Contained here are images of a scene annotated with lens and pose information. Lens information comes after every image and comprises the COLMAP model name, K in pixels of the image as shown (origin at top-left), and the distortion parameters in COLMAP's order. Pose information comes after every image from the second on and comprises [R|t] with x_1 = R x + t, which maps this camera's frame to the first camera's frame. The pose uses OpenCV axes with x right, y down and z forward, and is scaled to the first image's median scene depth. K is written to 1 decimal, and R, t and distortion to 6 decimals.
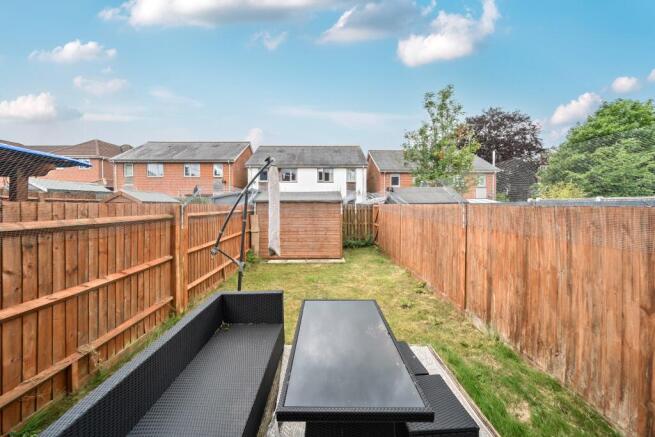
lens RADIAL K [[237.6, 0, 325.6], [0, 237.6, 207.3], [0, 0, 1]] dist [-0.000098, -0.000045]
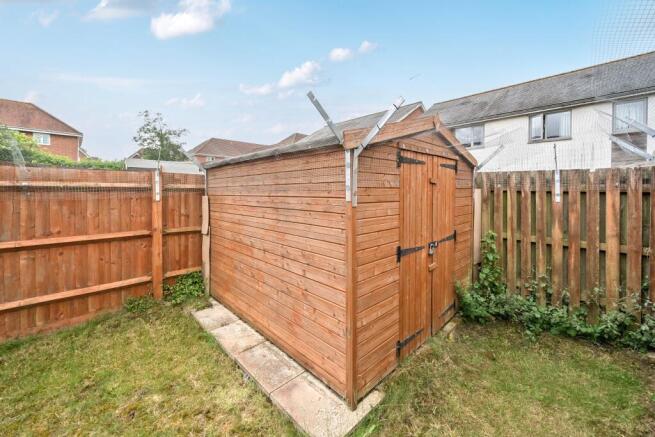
lens RADIAL K [[262.1, 0, 326.7], [0, 262.1, 194.0], [0, 0, 1]] dist [-0.000437, -0.000052]
pose [[0.685049, 0.010038, -0.728428, 0.223946], [-0.012457, 0.999920, 0.002063, 0.023629], [0.728390, 0.007661, 0.685120, 0.821559]]
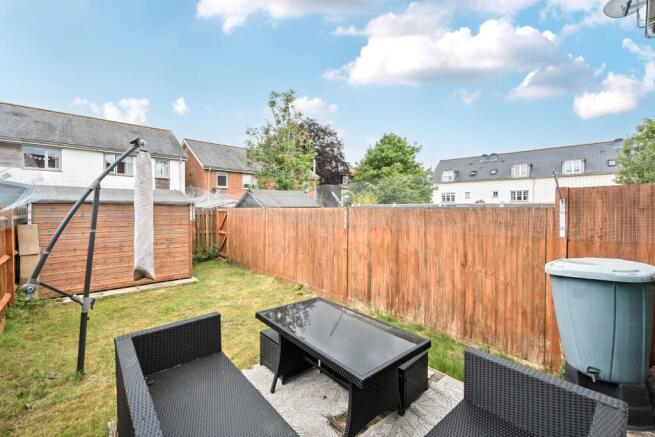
lens RADIAL K [[279.3, 0, 329.0], [0, 279.3, 210.4], [0, 0, 1]] dist [0.001880, 0.000078]
pose [[0.758506, 0.000831, 0.651666, -0.186879], [0.003449, 0.999980, -0.005289, 0.003131], [-0.651657, 0.006259, 0.758488, 0.007077]]
